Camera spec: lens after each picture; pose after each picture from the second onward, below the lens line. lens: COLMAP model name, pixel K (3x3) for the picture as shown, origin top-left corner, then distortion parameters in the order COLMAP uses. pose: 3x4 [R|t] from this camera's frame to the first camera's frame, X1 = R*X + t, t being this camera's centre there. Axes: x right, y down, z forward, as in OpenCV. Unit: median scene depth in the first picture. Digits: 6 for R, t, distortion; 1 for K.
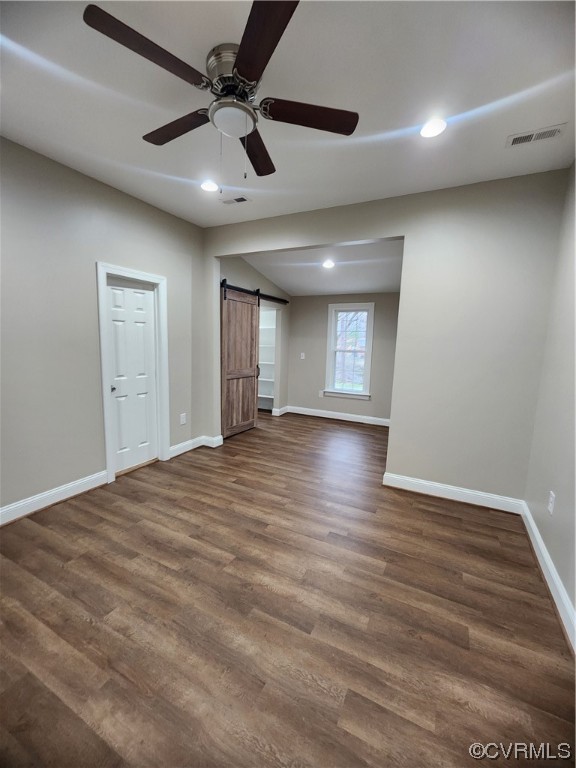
lens RADIAL K [[316.3, 0, 288.8], [0, 316.3, 383.1], [0, 0, 1]] dist [-0.002170, 0.001691]
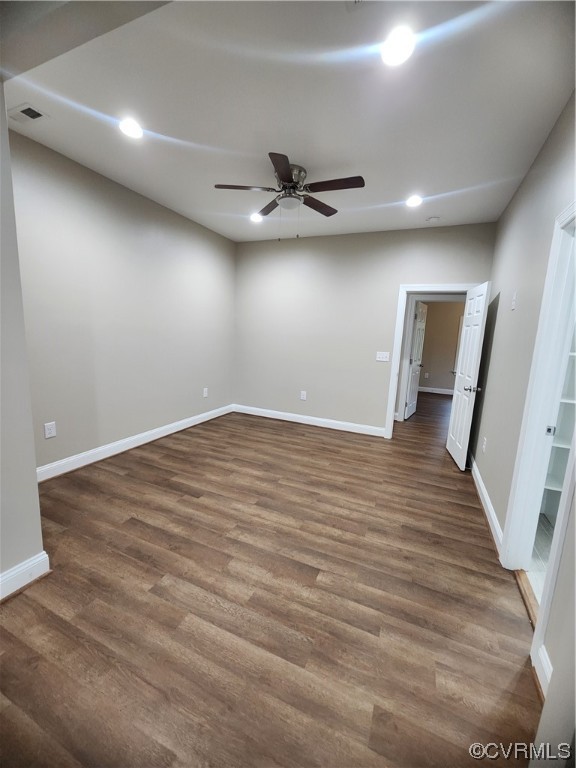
lens RADIAL K [[316.3, 0, 286.9], [0, 316.3, 386.1], [0, 0, 1]] dist [-0.002170, 0.001691]
pose [[-0.995691, -0.063626, -0.067461, -0.071149], [-0.080421, 0.954676, 0.286577, -0.223974], [0.046169, 0.290767, -0.955679, 1.828047]]
